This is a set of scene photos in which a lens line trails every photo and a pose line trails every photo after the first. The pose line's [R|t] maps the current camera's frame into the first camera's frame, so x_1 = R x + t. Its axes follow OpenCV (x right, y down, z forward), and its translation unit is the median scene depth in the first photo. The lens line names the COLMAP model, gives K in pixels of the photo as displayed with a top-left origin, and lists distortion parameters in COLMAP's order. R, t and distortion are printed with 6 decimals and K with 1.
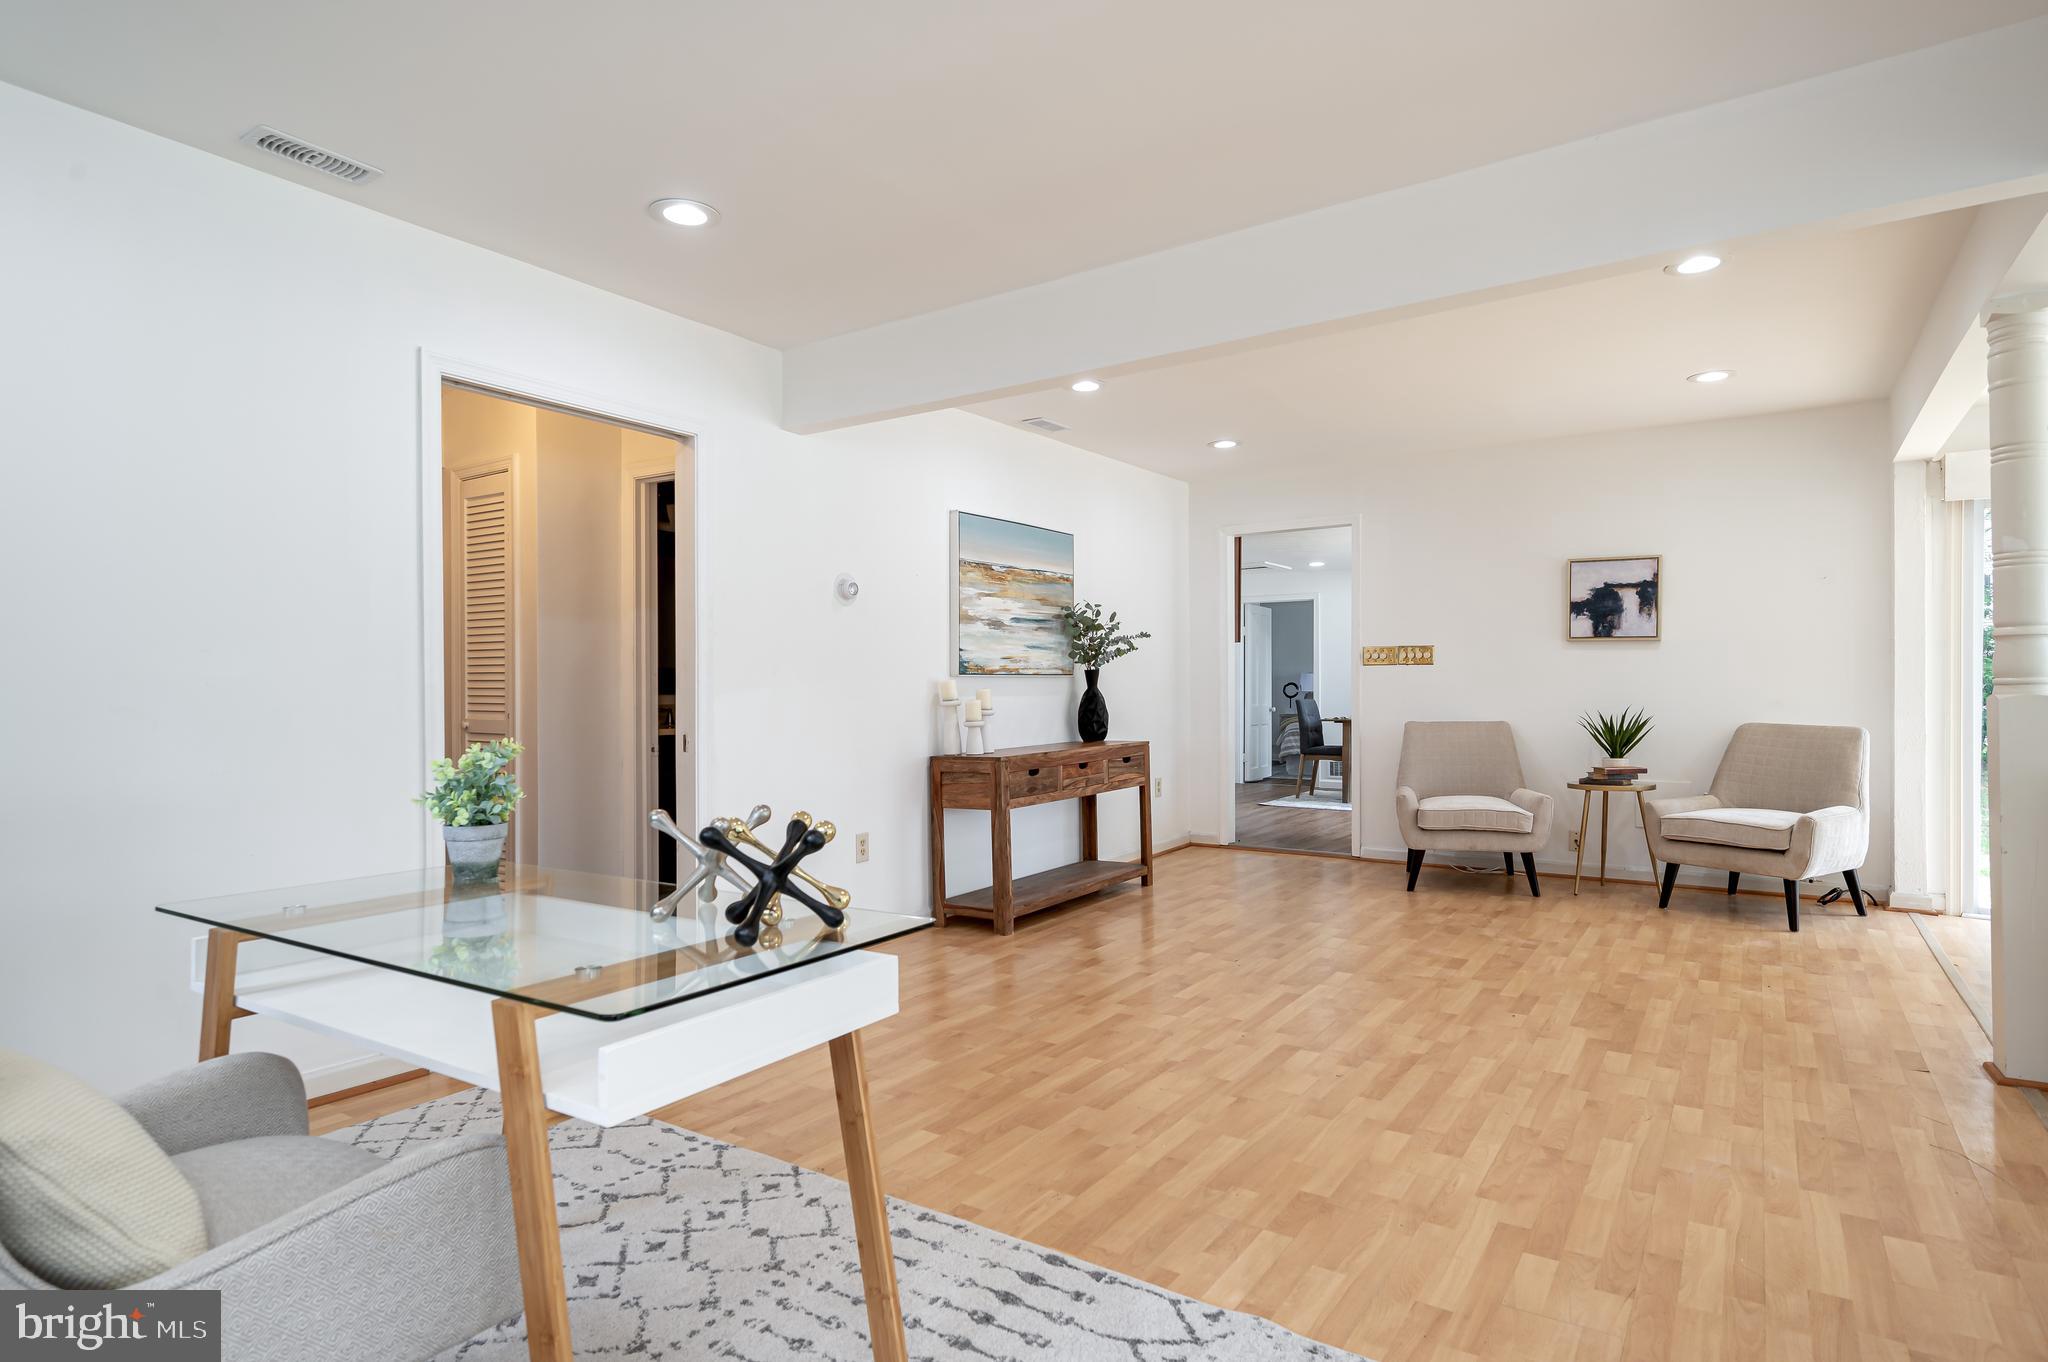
lens RADIAL K [[1078.9, 0, 1018.9], [0, 1078.9, 688.8], [0, 0, 1]] dist [0.002923, 0.001287]
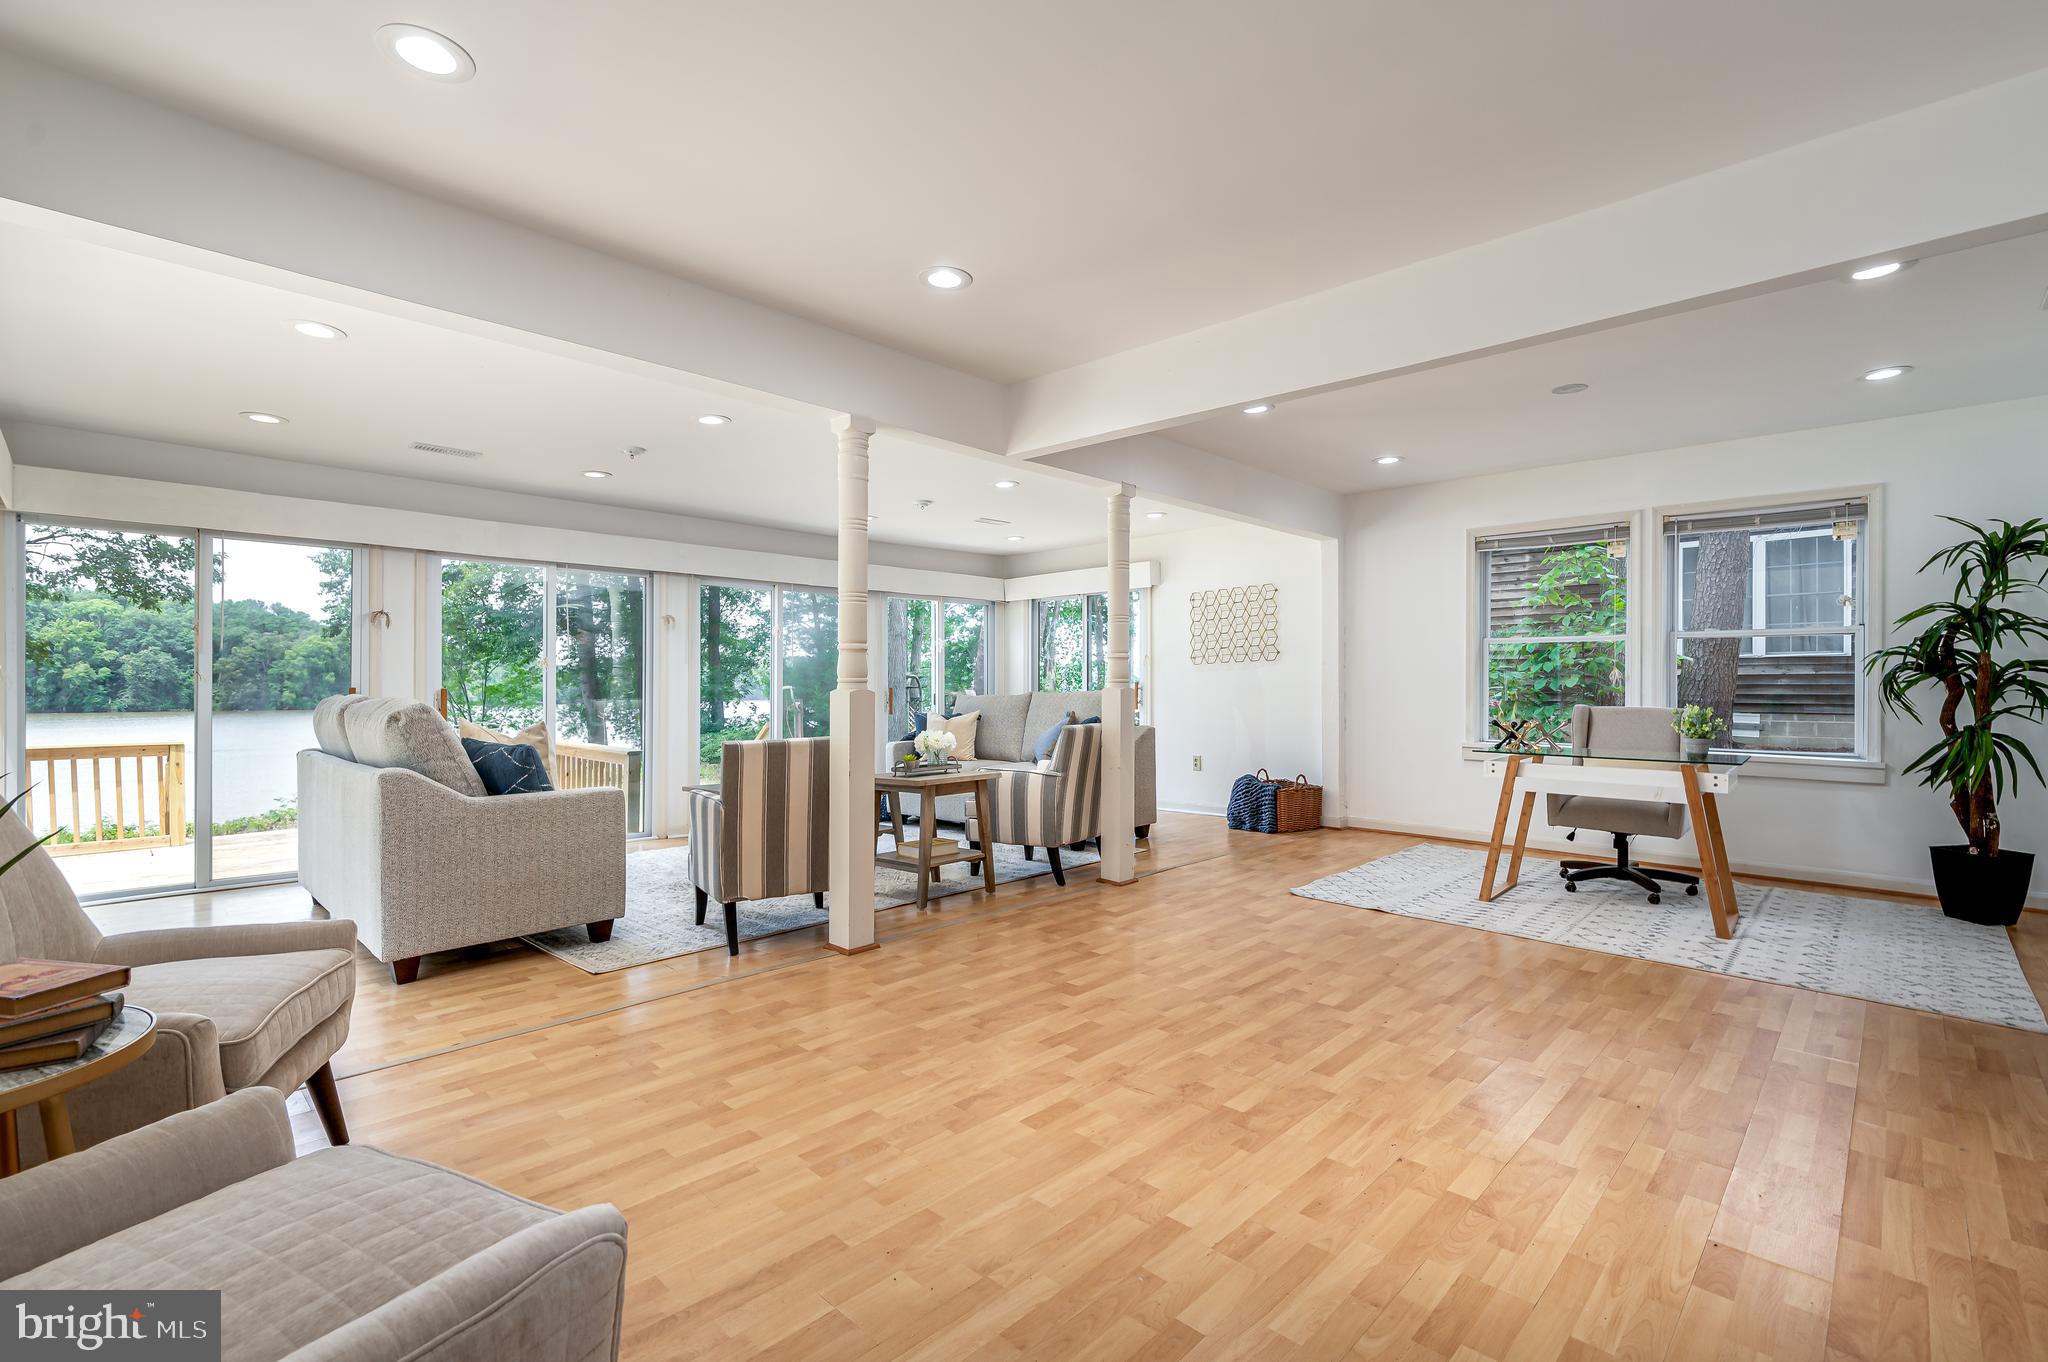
lens RADIAL K [[914.1, 0, 1019.6], [0, 914.1, 682.3], [0, 0, 1]] dist [0.002328, -0.000316]
pose [[-0.985223, 0.001698, 0.171269, 0.255070], [0.001948, 0.999997, 0.001296, -0.011178], [-0.171266, 0.001611, -0.985223, 1.218973]]
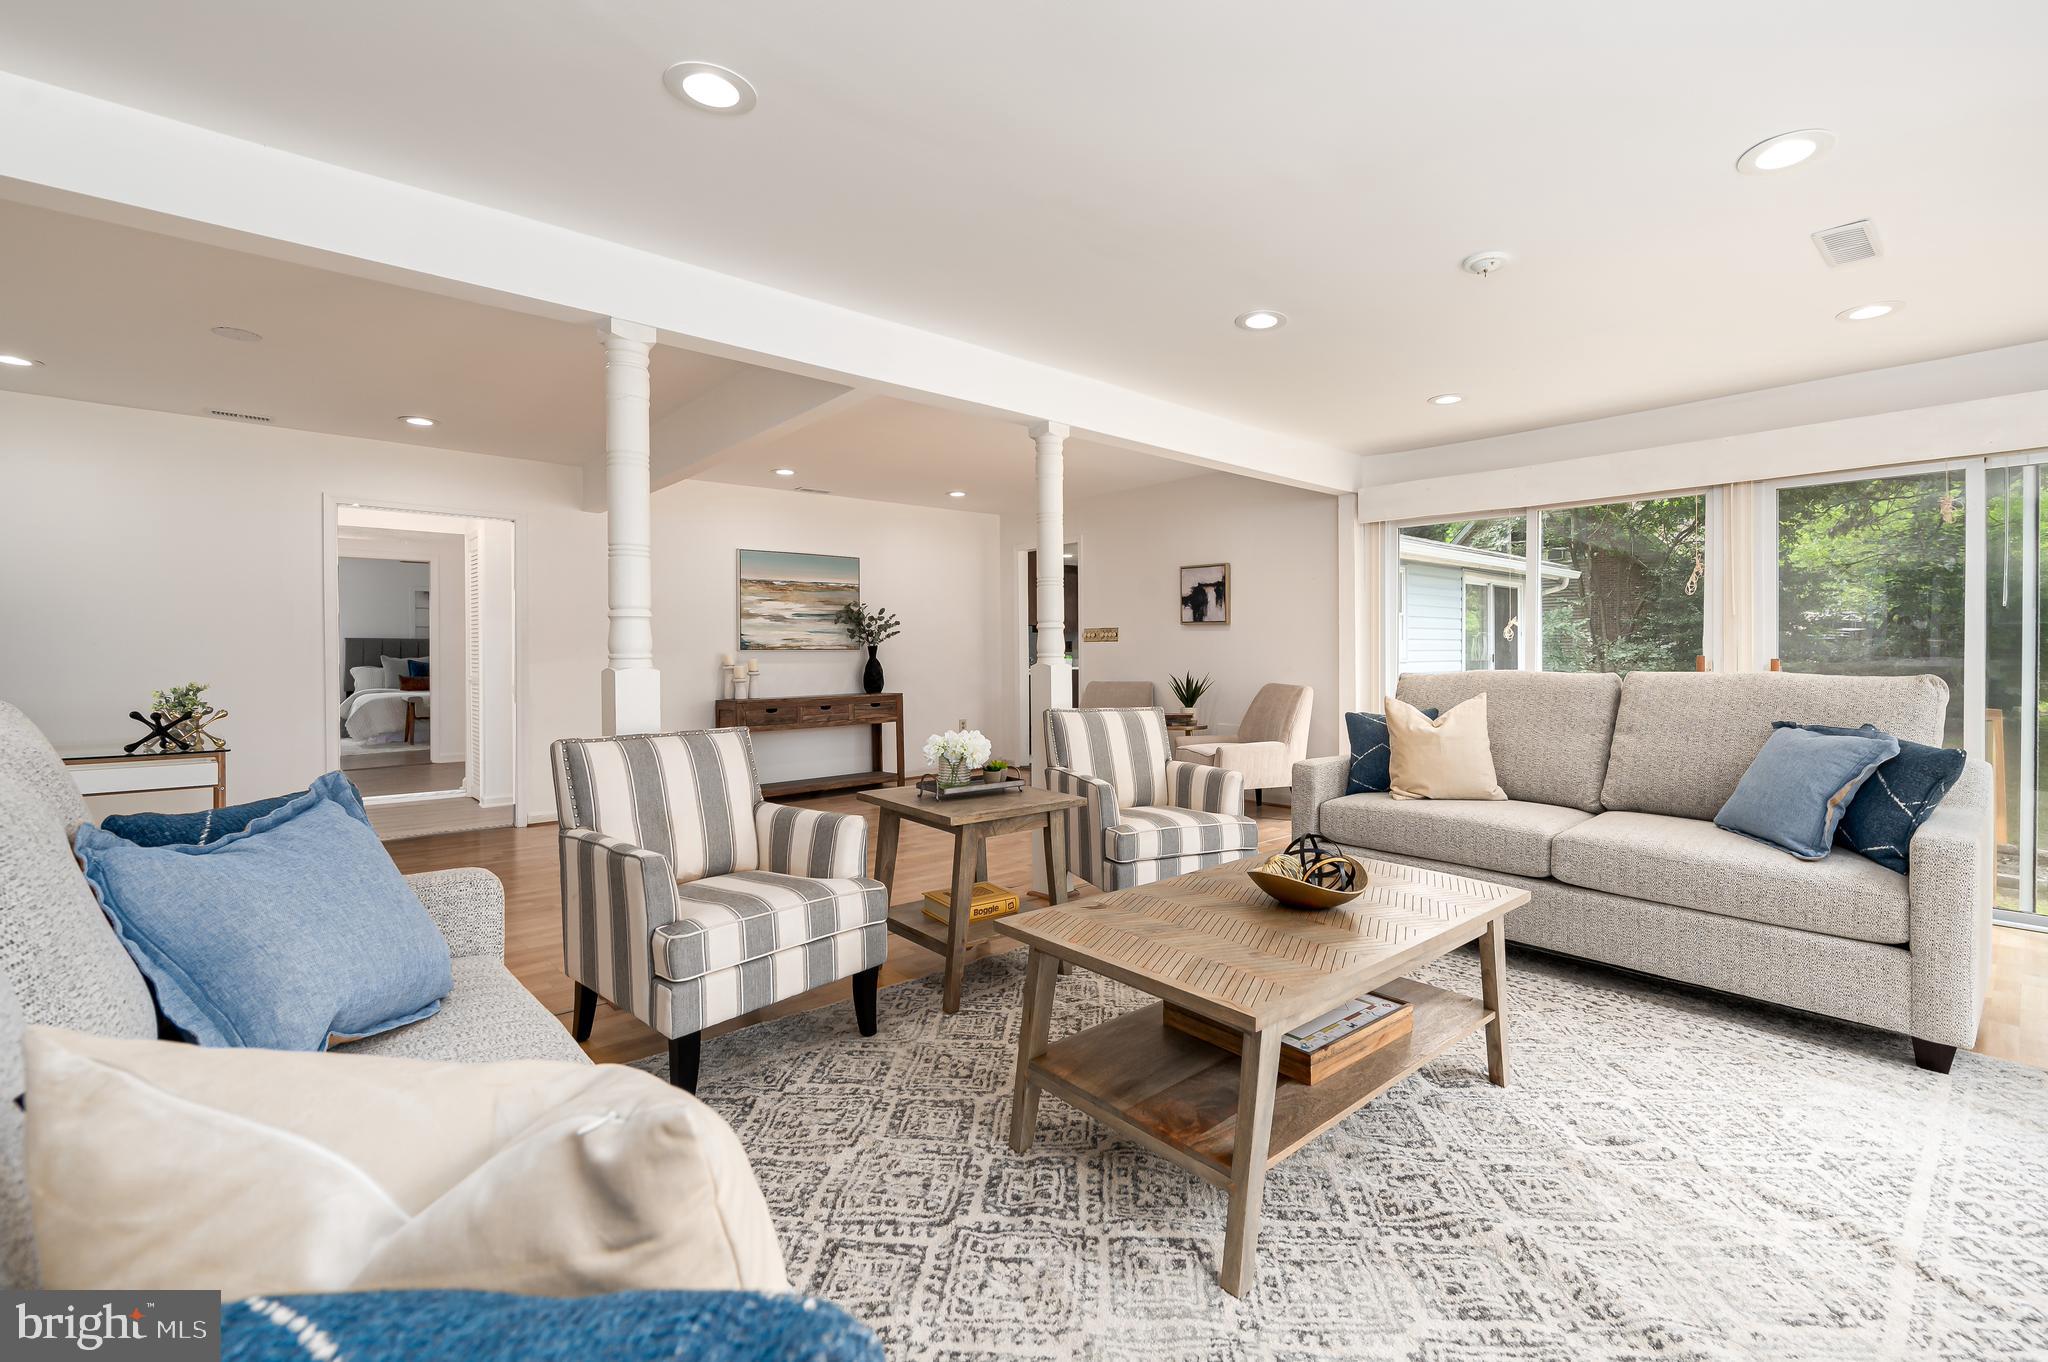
lens RADIAL K [[864.8, 0, 1044.6], [0, 864.8, 665.6], [0, 0, 1]] dist [-0.003987, 0.000632]
pose [[0.970825, 0.002644, -0.239776, 0.669361], [0.000132, 0.999933, 0.011564, -0.004475], [0.239791, -0.011258, 0.970759, -0.148335]]
